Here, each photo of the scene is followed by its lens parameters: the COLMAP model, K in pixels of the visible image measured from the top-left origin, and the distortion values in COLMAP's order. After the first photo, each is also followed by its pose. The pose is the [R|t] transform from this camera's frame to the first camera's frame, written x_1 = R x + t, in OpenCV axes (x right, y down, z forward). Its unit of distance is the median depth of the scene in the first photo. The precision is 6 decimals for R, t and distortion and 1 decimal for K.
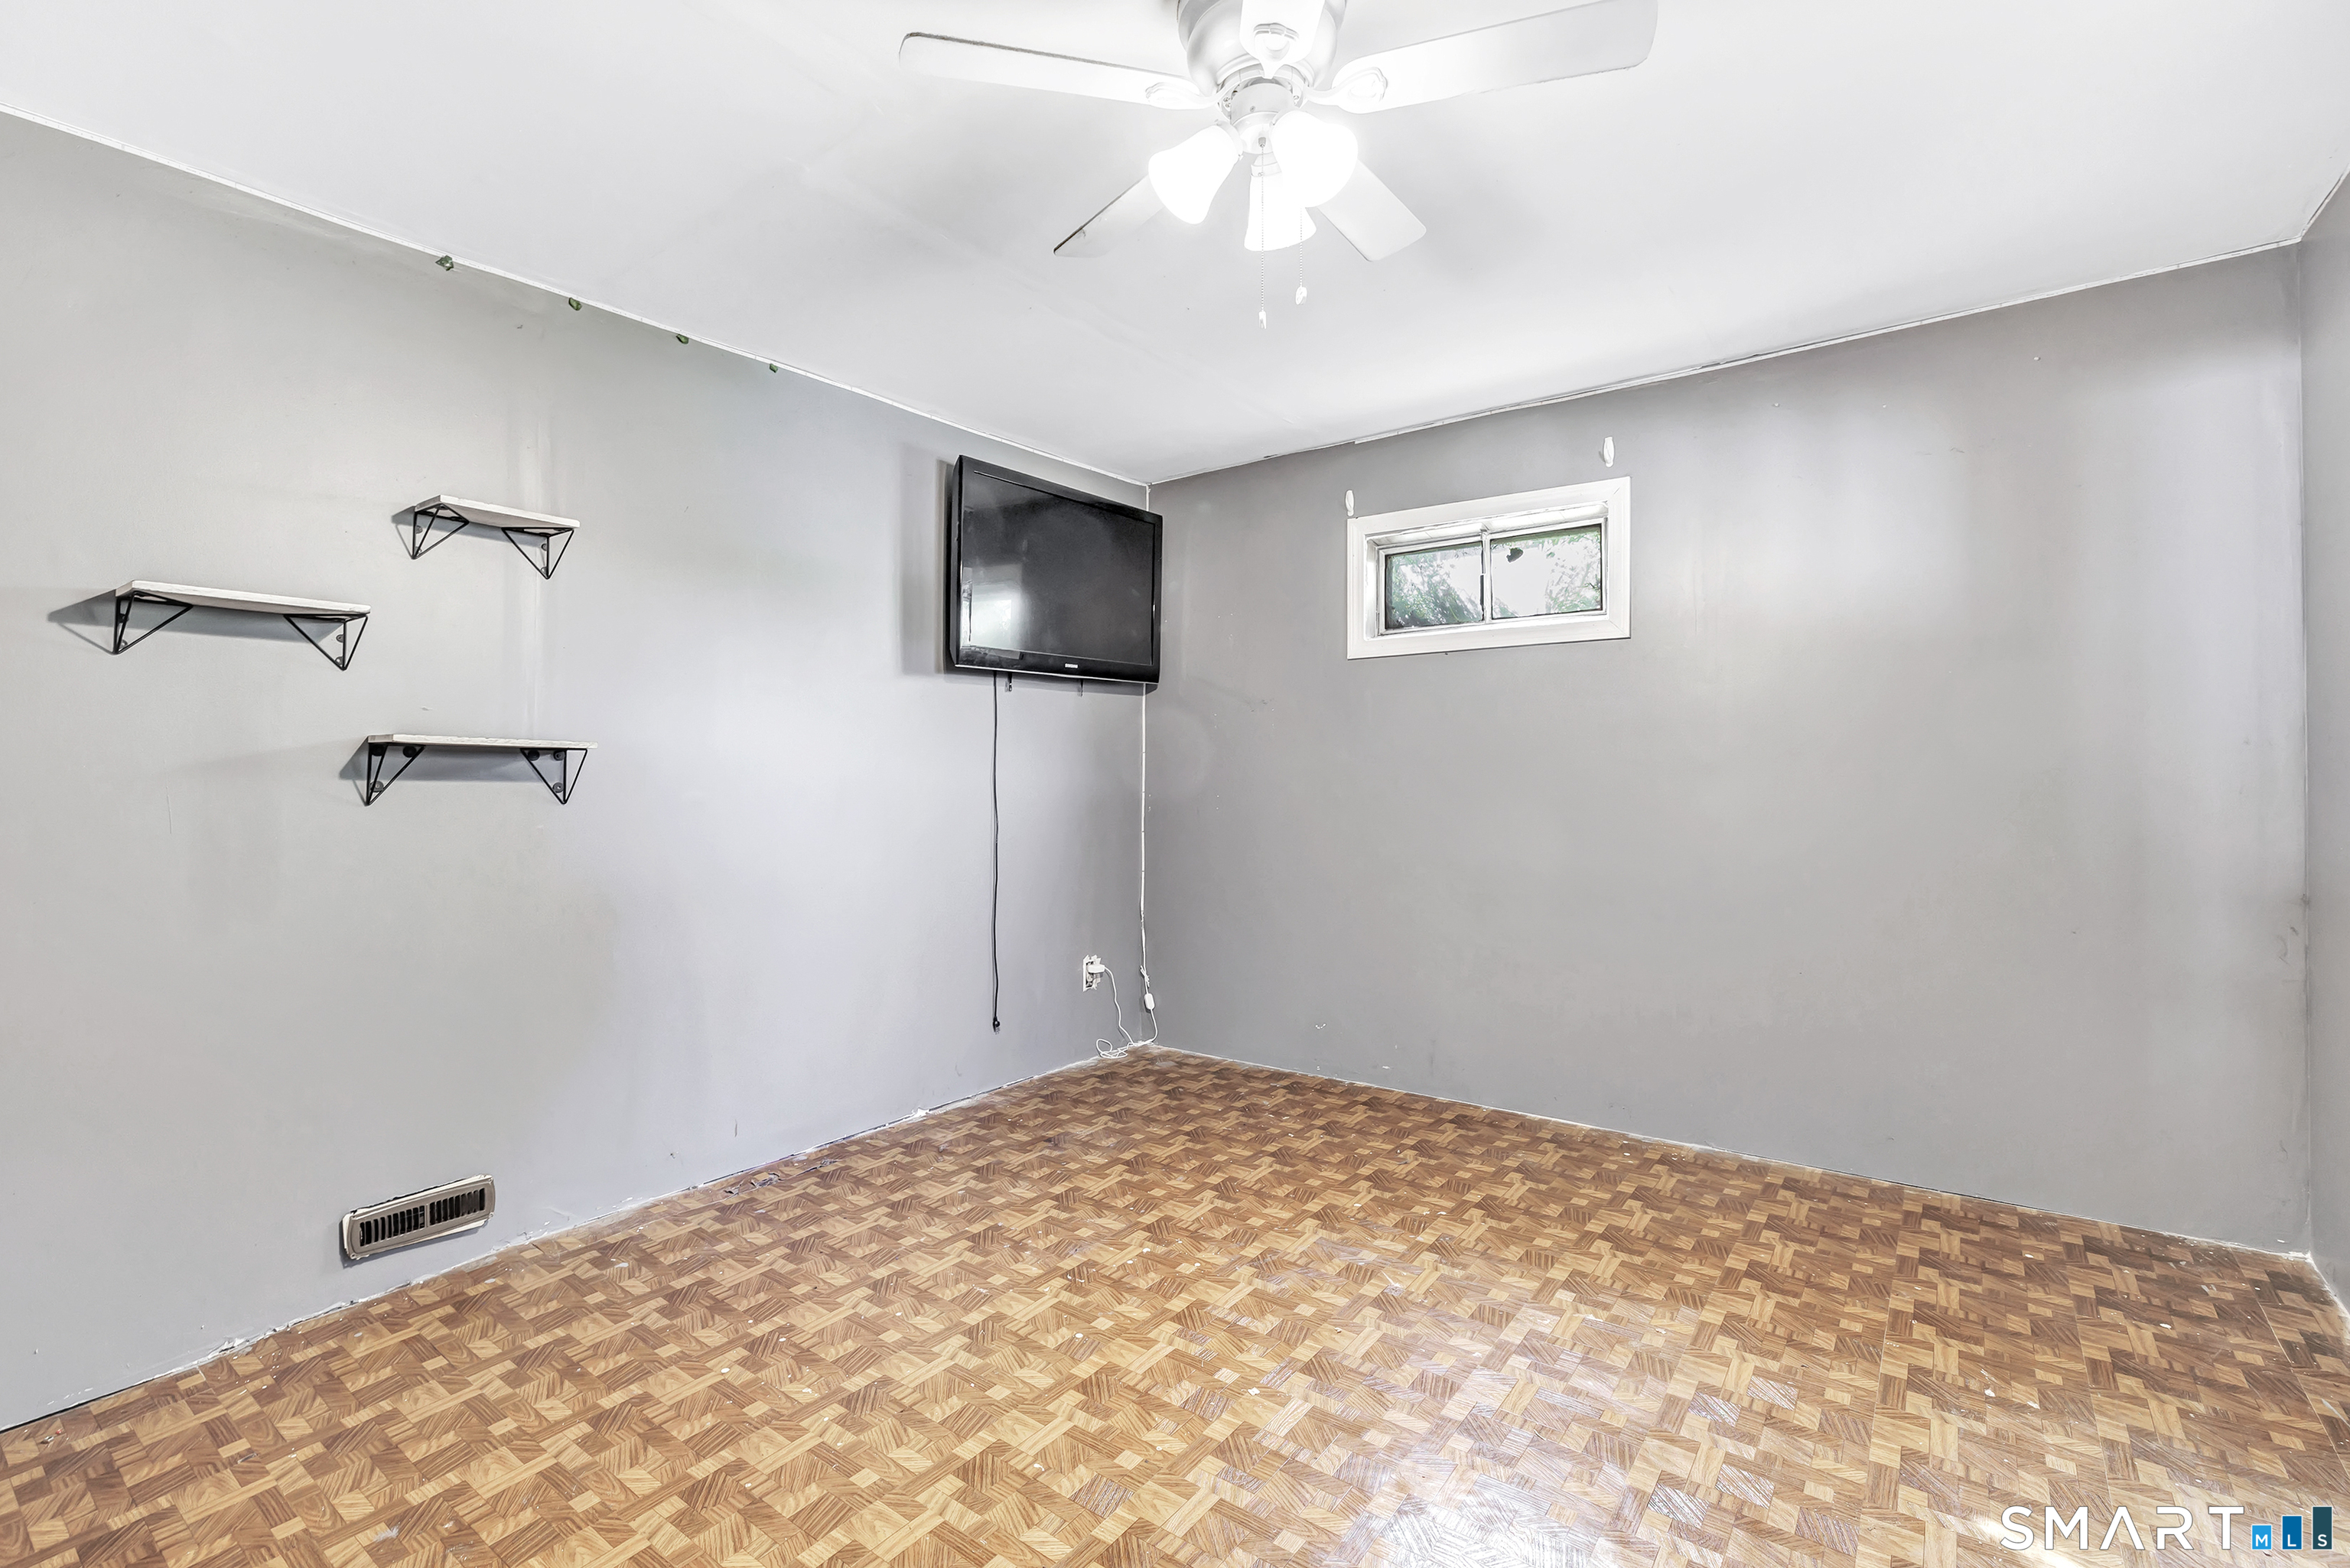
lens RADIAL K [[1048.8, 0, 1175.6], [0, 1048.8, 745.8], [0, 0, 1]] dist [0.002822, 0.028175]
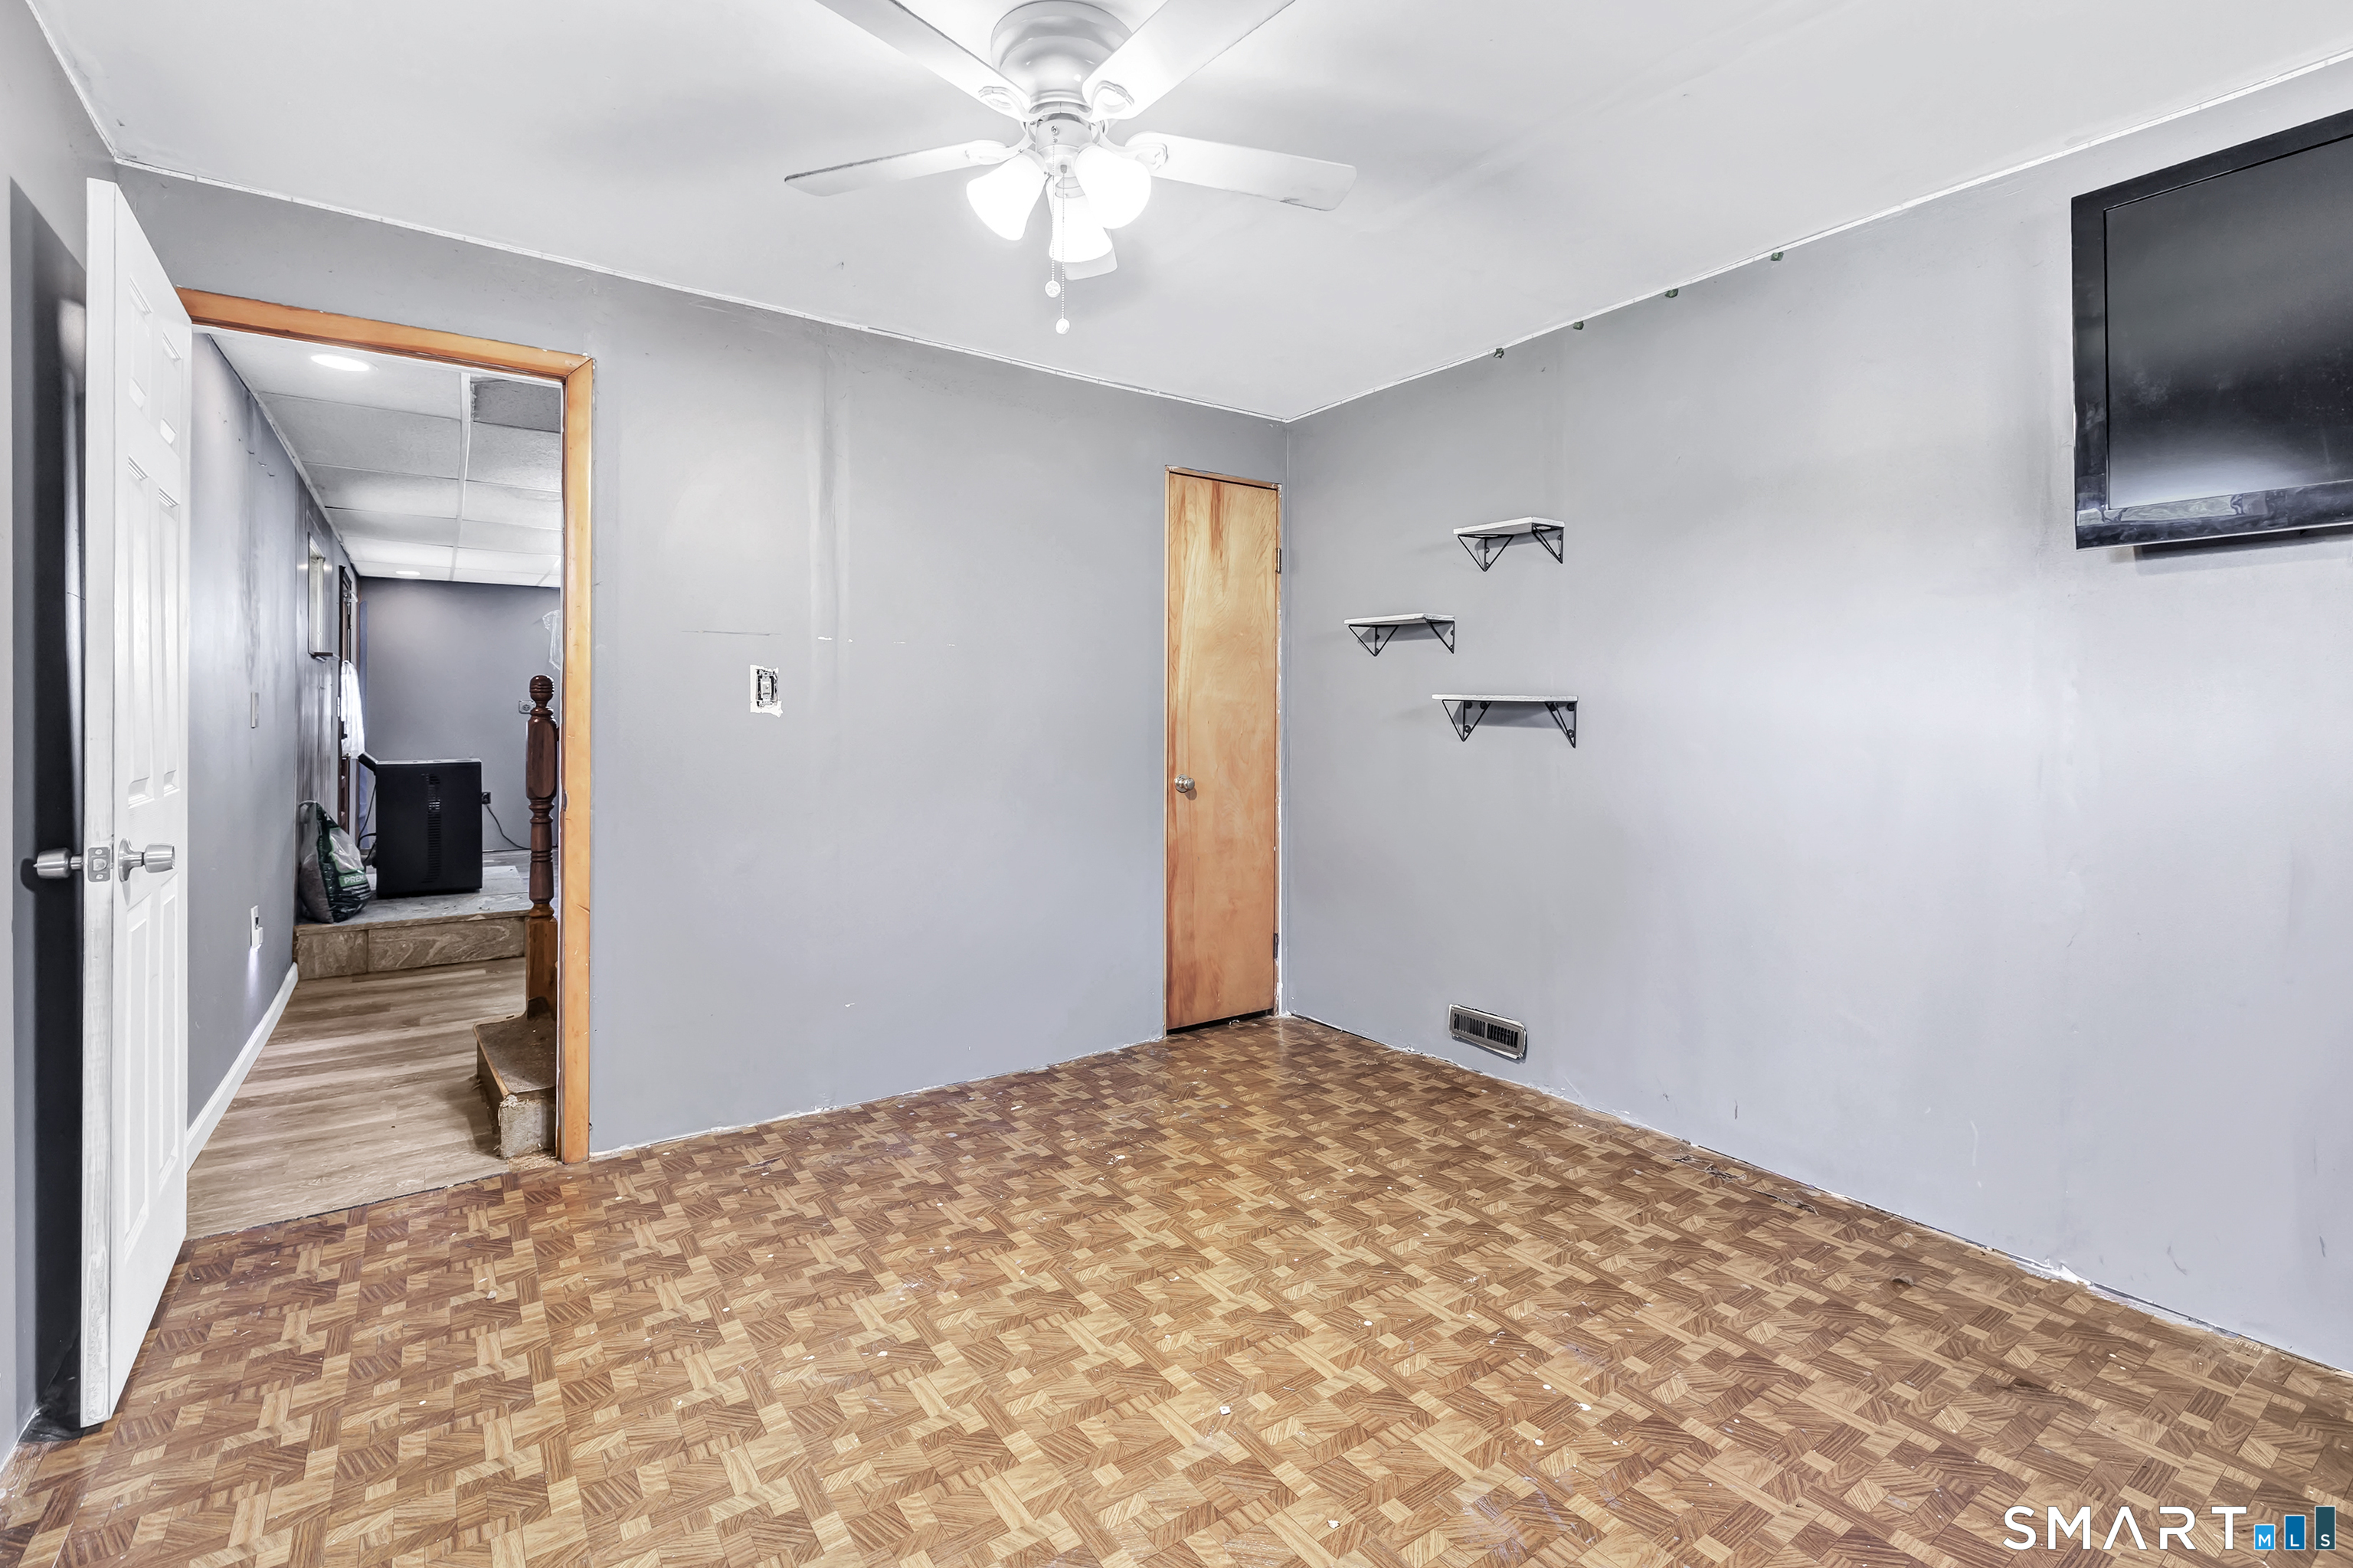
lens RADIAL K [[1078.8, 0, 1172.3], [0, 1078.8, 722.9], [0, 0, 1]] dist [-0.001982, -0.000661]
pose [[-0.306740, 0.004724, -0.951781, 0.740953], [0.008742, 0.999959, 0.002146, 0.020094], [0.951753, -0.007663, -0.306769, 0.966244]]
